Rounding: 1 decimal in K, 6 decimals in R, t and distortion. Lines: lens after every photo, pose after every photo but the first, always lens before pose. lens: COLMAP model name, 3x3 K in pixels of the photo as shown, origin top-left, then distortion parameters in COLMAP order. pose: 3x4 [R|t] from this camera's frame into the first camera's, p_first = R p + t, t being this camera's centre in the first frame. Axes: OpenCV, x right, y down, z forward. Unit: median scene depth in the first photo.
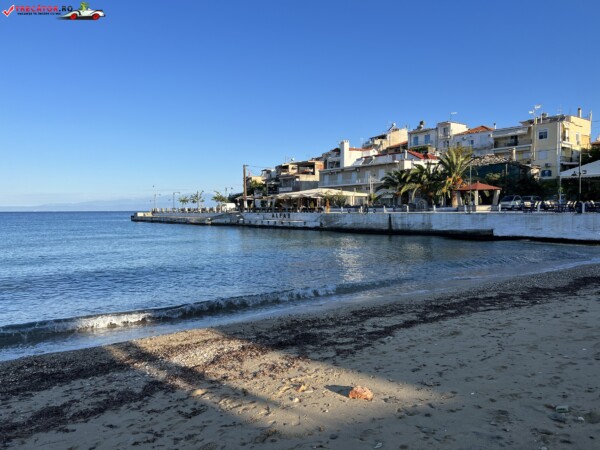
lens RADIAL K [[450.0, 0, 300.0], [0, 450.0, 225.0], [0, 0, 1]] dist [0.055102, -0.066345]
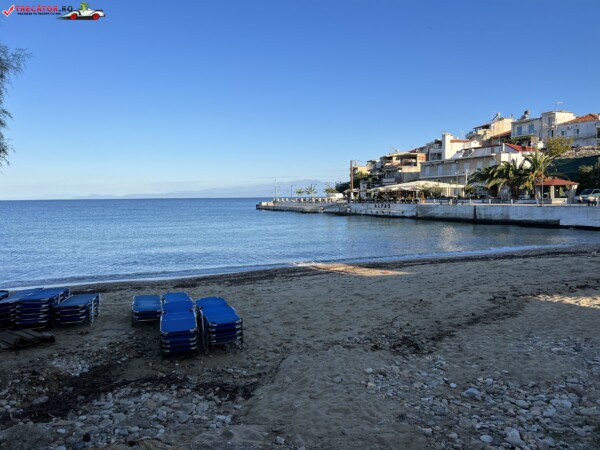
lens RADIAL K [[450.0, 0, 300.0], [0, 450.0, 225.0], [0, 0, 1]] dist [0.055102, -0.066345]
pose [[0.972809, 0.008155, -0.231467, 0.021204], [-0.000891, 0.999504, 0.031470, -0.008174], [0.231609, -0.030408, 0.972334, -0.195802]]
